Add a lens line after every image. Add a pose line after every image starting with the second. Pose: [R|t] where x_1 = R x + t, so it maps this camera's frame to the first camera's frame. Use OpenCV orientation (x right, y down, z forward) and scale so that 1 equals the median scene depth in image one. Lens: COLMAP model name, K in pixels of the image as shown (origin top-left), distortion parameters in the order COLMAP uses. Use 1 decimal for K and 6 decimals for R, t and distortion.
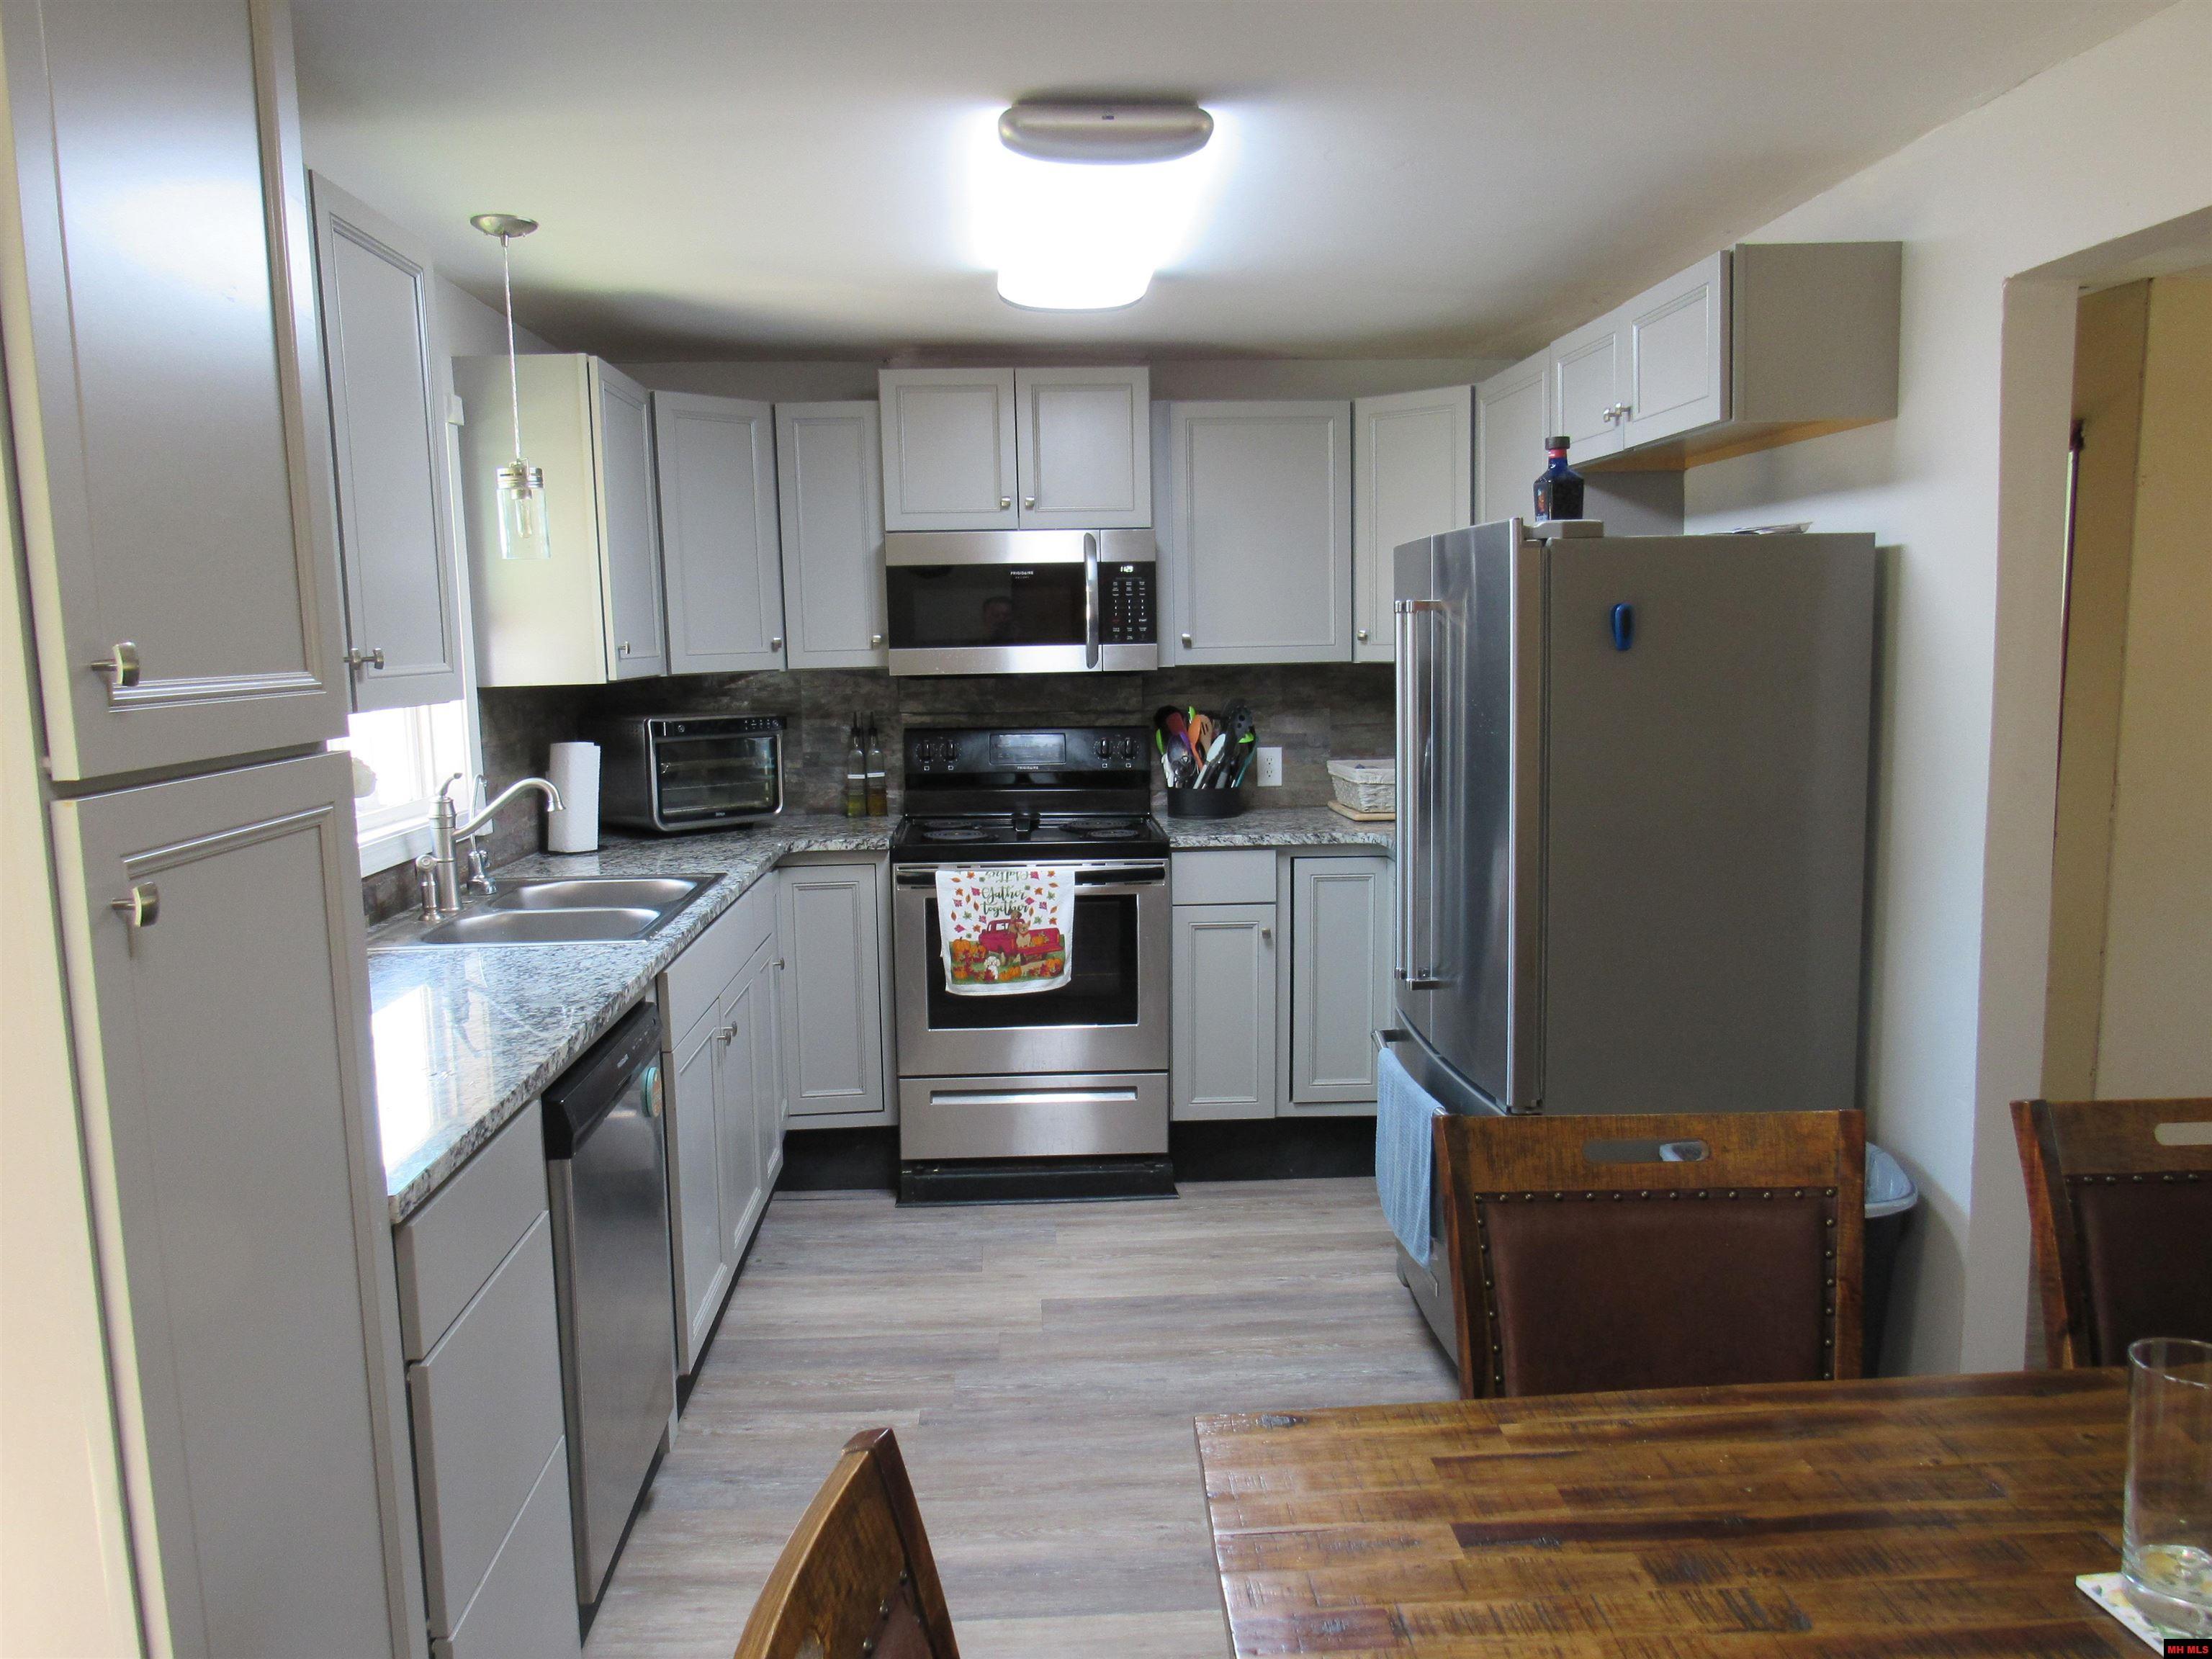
lens RADIAL K [[1563.8, 0, 1102.8], [0, 1563.8, 824.9], [0, 0, 1]] dist [-0.038242, -0.000181]
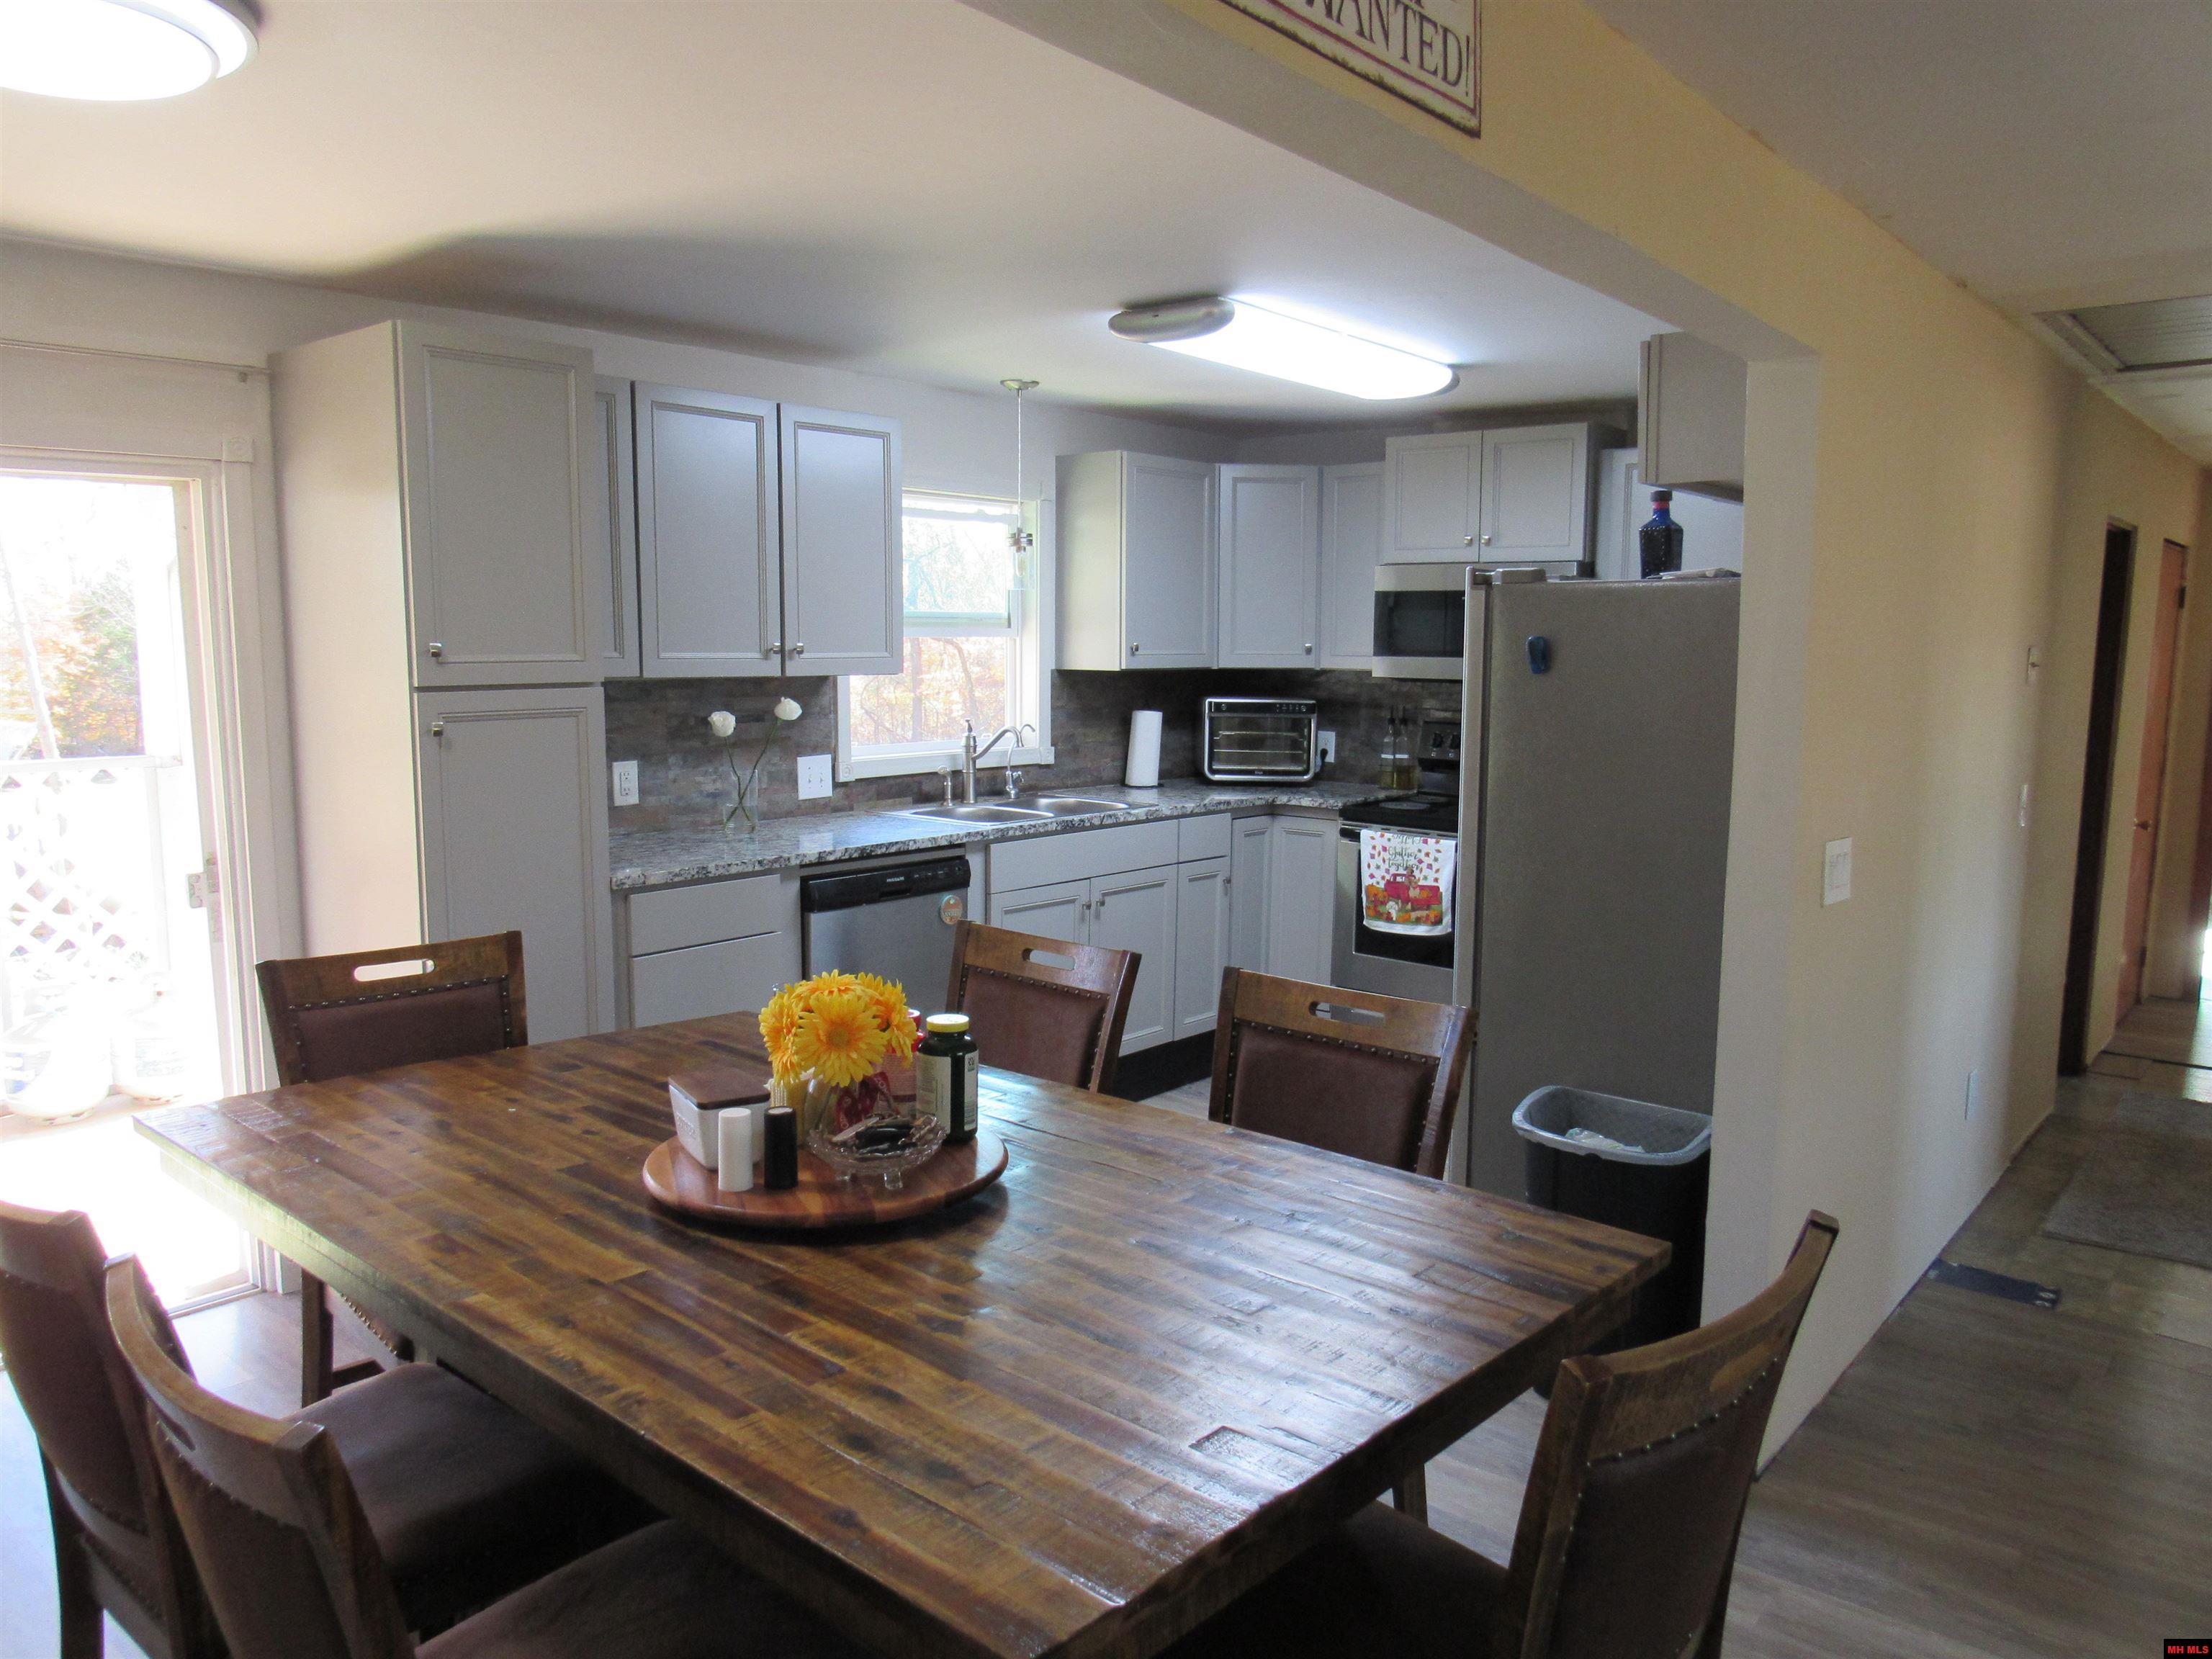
lens RADIAL K [[1563.8, 0, 1104.7], [0, 1563.8, 835.5], [0, 0, 1]] dist [-0.038242, -0.000181]
pose [[0.725778, 0.116388, -0.678012, 0.611485], [-0.108726, 0.992604, 0.054005, -0.011933], [0.679283, 0.034522, 0.733064, -0.087164]]
